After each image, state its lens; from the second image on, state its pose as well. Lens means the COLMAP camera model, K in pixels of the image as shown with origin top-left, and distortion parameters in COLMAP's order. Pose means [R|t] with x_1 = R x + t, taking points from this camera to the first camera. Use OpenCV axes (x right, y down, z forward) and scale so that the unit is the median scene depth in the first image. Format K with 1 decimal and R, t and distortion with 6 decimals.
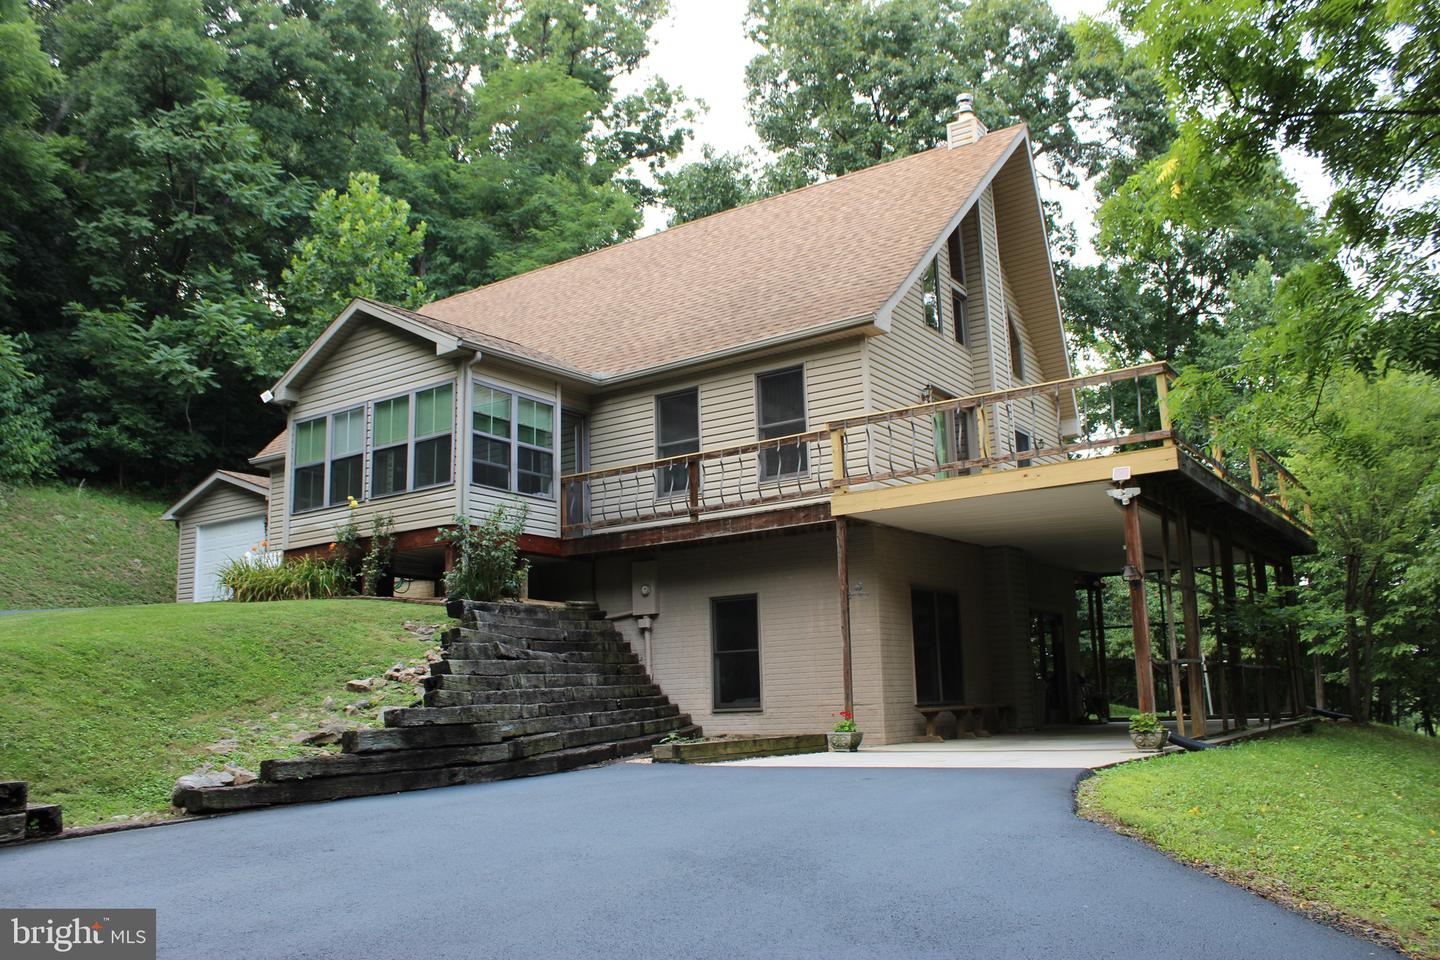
lens RADIAL K [[1208.2, 0, 708.4], [0, 1208.2, 468.7], [0, 0, 1]] dist [-0.158773, 0.122315]
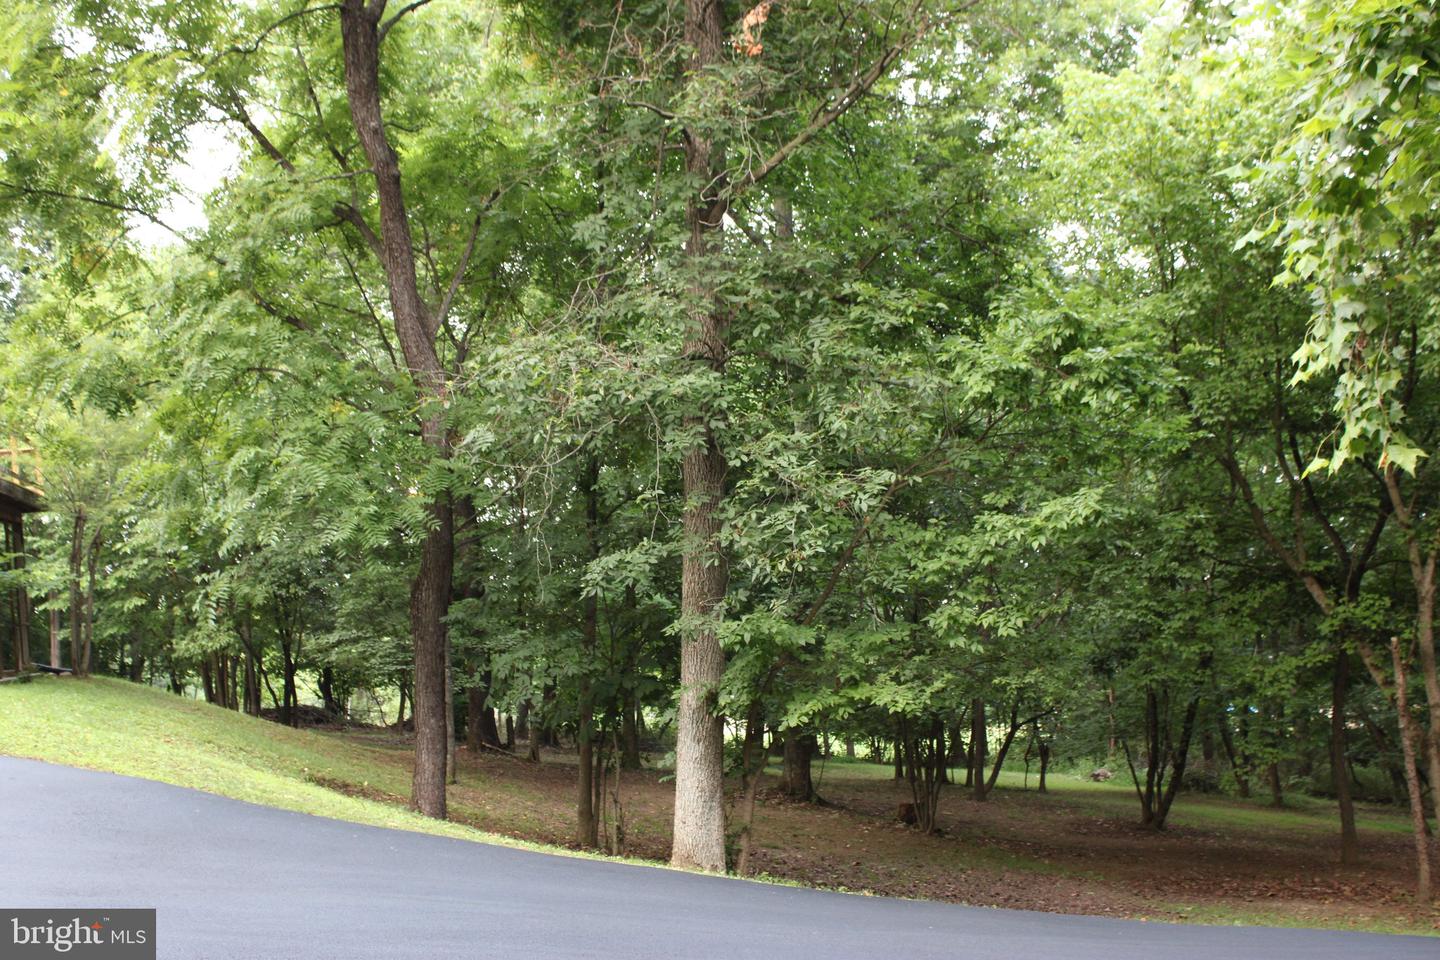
lens RADIAL K [[1806.2, 0, 729.3], [0, 1806.2, 489.9], [0, 0, 1]] dist [-0.056428, 0.000000]
pose [[0.677432, 0.009434, 0.735525, -0.260767], [-0.076348, 0.995419, 0.057550, -0.095494], [-0.731613, -0.095142, 0.675049, -0.569070]]
